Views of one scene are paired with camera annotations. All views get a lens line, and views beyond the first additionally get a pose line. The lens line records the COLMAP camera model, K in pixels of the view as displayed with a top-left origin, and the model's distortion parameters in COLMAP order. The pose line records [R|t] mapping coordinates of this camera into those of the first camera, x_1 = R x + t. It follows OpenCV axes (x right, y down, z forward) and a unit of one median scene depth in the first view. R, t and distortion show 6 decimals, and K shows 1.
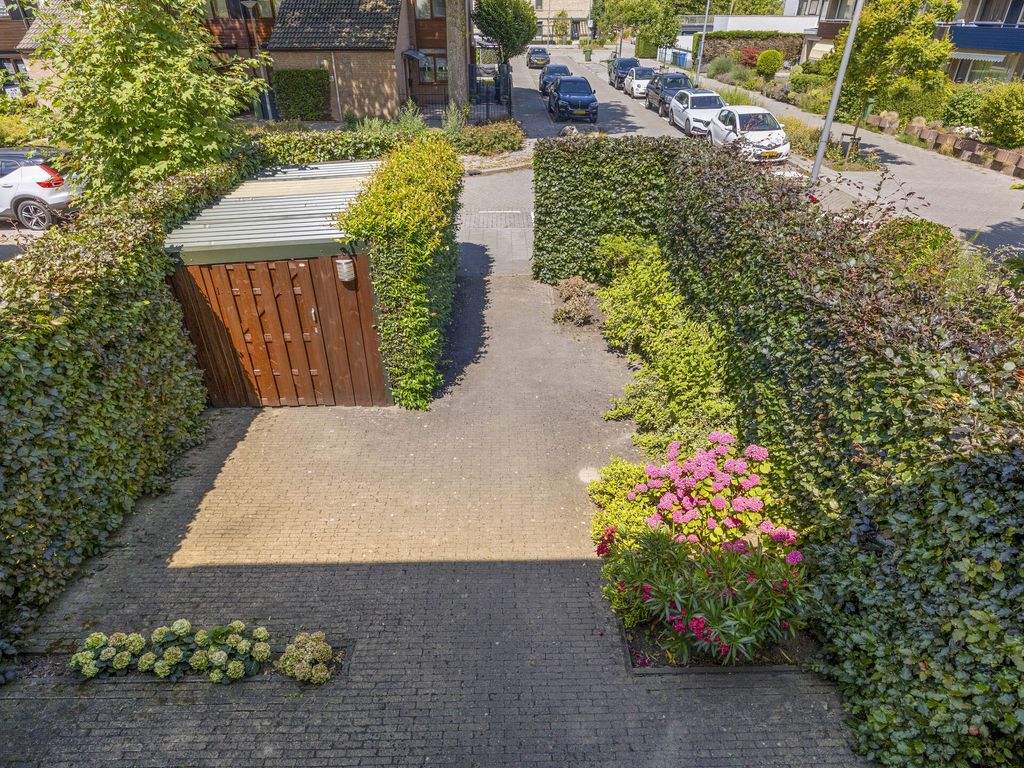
lens RADIAL K [[596.2, 0, 512.2], [0, 596.2, 381.2], [0, 0, 1]] dist [-0.005448, -0.002006]
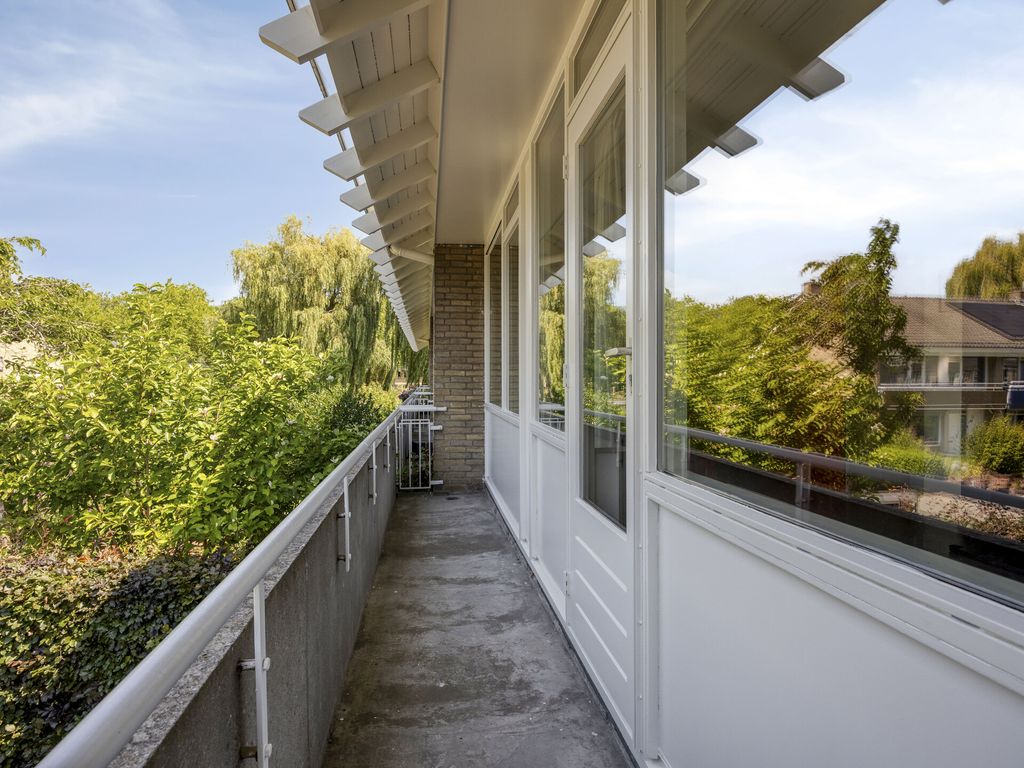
lens RADIAL K [[596.2, 0, 512.2], [0, 596.2, 381.2], [0, 0, 1]] dist [-0.005448, -0.002006]
pose [[-0.117587, -0.008427, 0.993027, -0.479801], [0.524339, 0.848686, 0.069291, 0.042508], [-0.843351, 0.528831, -0.095375, -0.055533]]
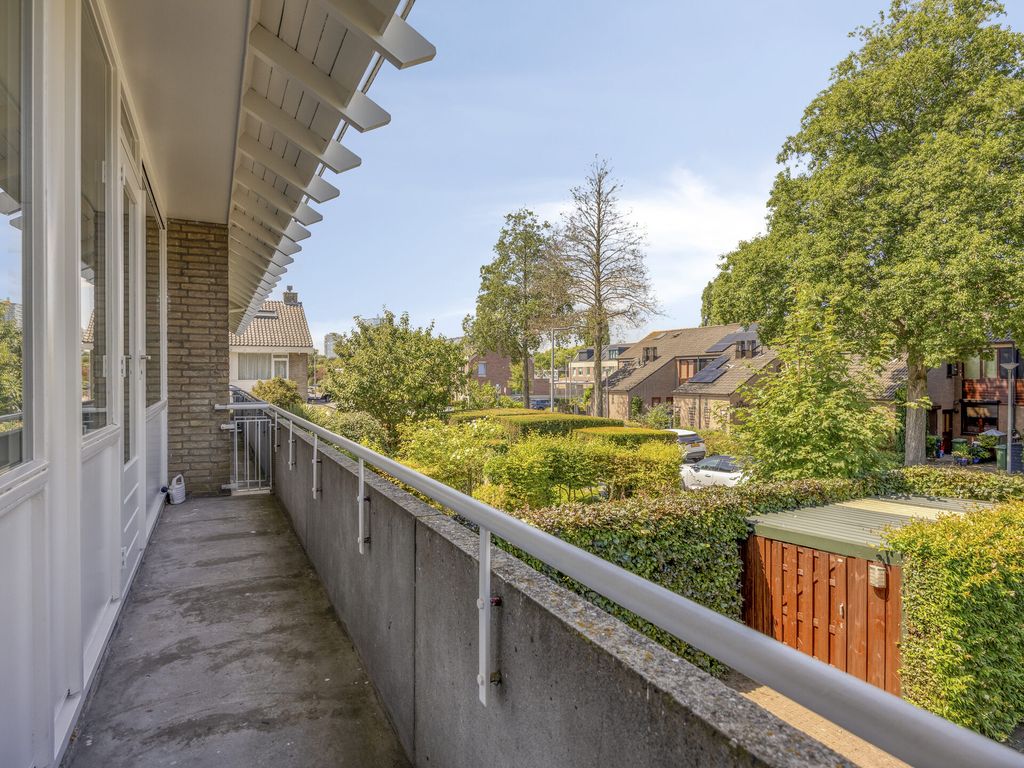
lens RADIAL K [[596.2, 0, 512.2], [0, 596.2, 381.2], [0, 0, 1]] dist [-0.005448, -0.002006]
pose [[0.425574, 0.003365, -0.904917, 0.391360], [-0.473573, 0.852953, -0.219545, 0.054796], [0.771113, 0.521978, 0.364588, -0.059401]]
